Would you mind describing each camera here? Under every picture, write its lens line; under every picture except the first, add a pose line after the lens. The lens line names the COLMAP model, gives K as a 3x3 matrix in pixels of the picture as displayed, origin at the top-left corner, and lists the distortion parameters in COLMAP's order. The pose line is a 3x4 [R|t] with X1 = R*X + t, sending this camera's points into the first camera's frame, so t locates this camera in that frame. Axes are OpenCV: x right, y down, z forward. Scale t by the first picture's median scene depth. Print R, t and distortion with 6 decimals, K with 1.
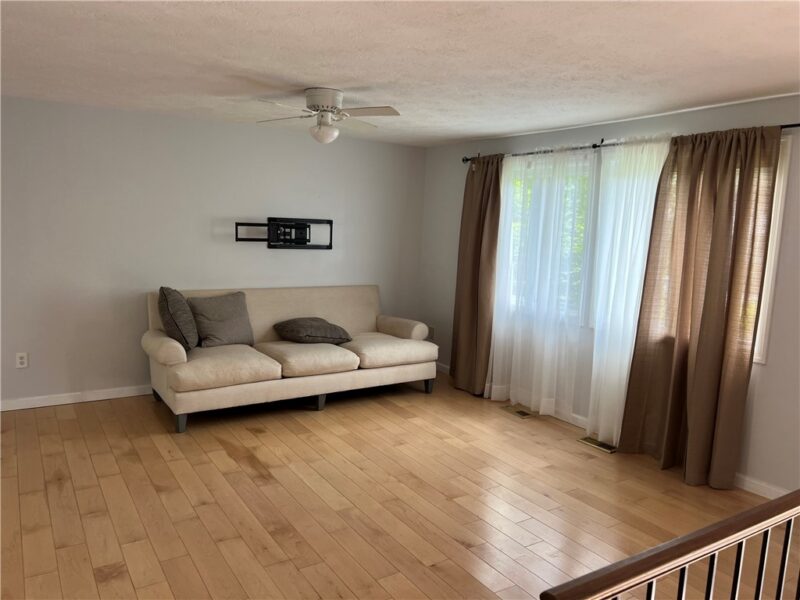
lens RADIAL K [[603.6, 0, 400.3], [0, 603.6, 301.3], [0, 0, 1]] dist [0.003190, -0.003123]
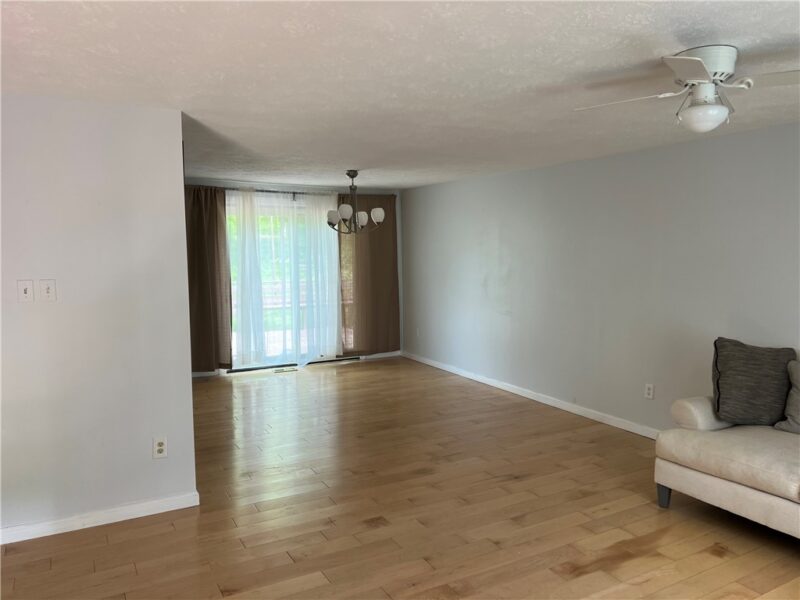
lens RADIAL K [[603.6, 0, 401.5], [0, 603.6, 300.9], [0, 0, 1]] dist [0.003190, -0.003123]
pose [[-0.075064, 0.048637, -0.995992, 0.544831], [-0.127436, 0.990152, 0.057956, -0.078621], [0.989002, 0.131276, -0.068127, 0.723872]]
